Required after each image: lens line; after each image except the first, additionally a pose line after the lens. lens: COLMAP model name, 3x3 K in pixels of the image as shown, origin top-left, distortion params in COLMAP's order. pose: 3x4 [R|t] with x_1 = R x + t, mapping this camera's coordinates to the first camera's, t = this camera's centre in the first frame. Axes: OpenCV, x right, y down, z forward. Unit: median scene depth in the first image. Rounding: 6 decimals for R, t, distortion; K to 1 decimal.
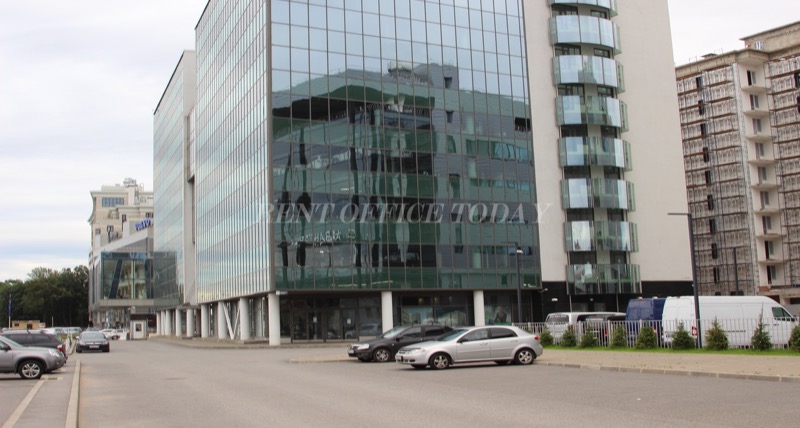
lens RADIAL K [[795.3, 0, 398.8], [0, 795.3, 167.5], [0, 0, 1]] dist [-0.079952, -0.026819]
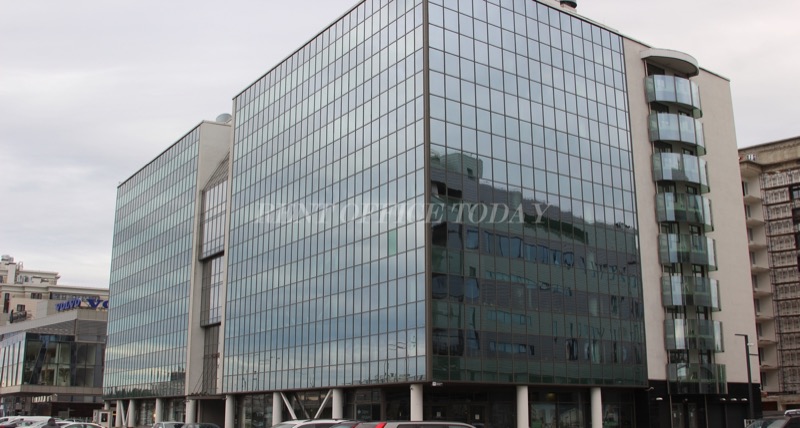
lens RADIAL K [[795.3, 0, 398.8], [0, 795.3, 167.5], [0, 0, 1]] dist [-0.079952, -0.026819]
pose [[0.988997, 0.068901, 0.130908, -0.150689], [-0.052528, 0.990810, -0.124648, 0.012161], [-0.138293, 0.116400, 0.983527, 0.035721]]
